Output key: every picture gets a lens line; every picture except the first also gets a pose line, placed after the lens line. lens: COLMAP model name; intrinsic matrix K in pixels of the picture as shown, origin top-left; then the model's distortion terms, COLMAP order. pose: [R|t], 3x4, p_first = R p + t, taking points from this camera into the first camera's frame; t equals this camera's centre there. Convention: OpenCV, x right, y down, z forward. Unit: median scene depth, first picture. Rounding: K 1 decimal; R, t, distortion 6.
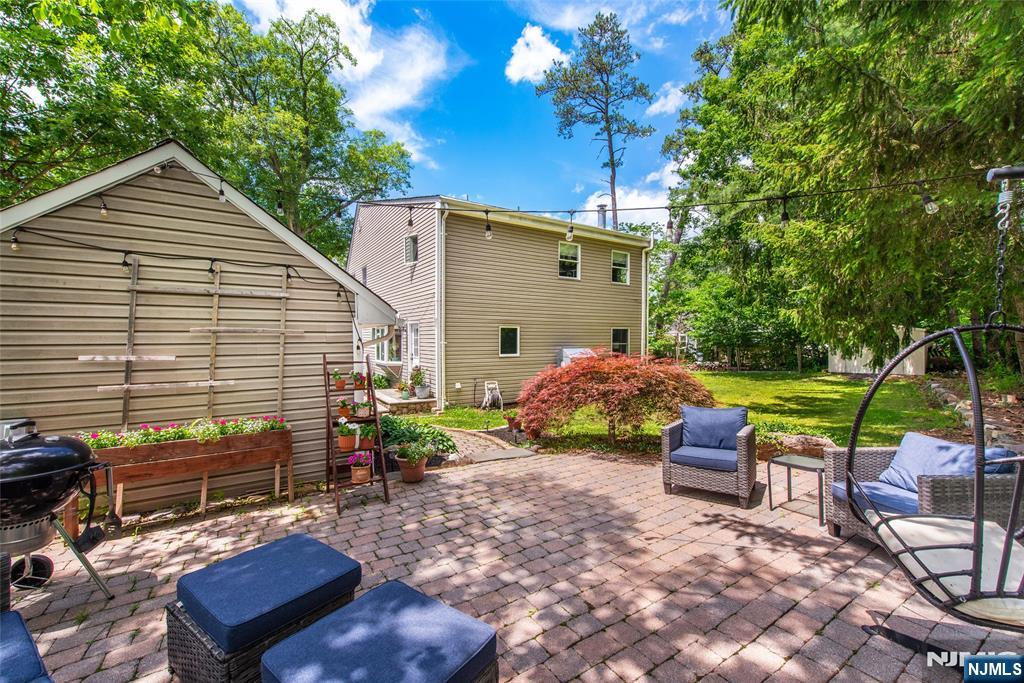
lens RADIAL K [[420.2, 0, 507.7], [0, 420.2, 346.2], [0, 0, 1]] dist [0.018636, -0.000064]
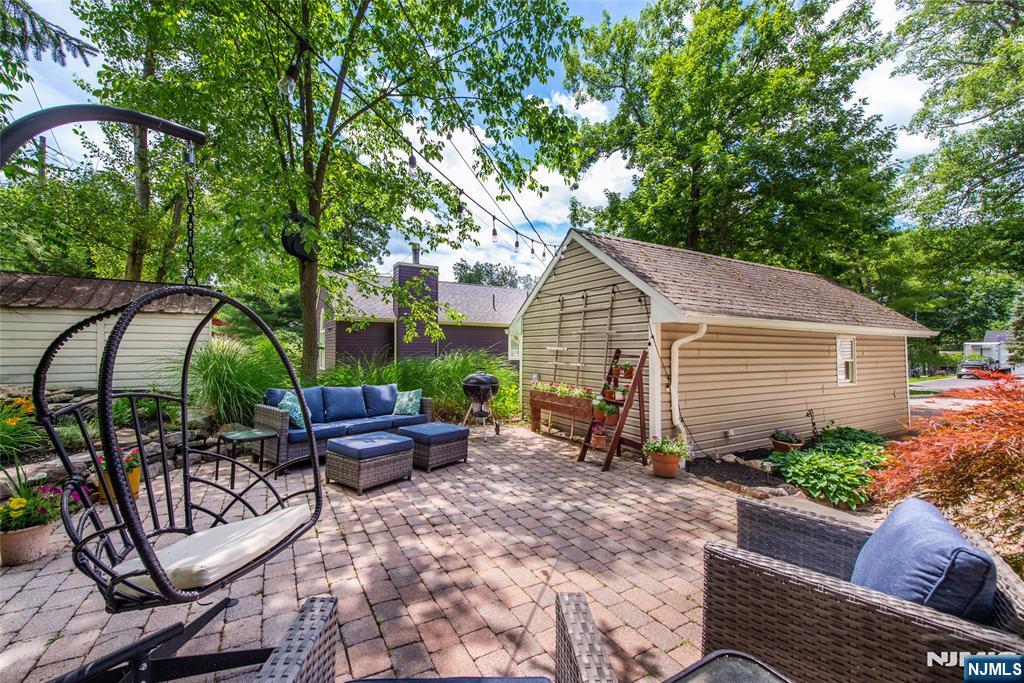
lens RADIAL K [[420.2, 0, 507.7], [0, 420.2, 346.2], [0, 0, 1]] dist [0.018636, -0.000064]
pose [[-0.069661, -0.005736, -0.997554, 1.013025], [-0.024159, 0.999700, -0.004062, 0.029049], [0.997278, 0.023817, -0.069778, 0.866376]]
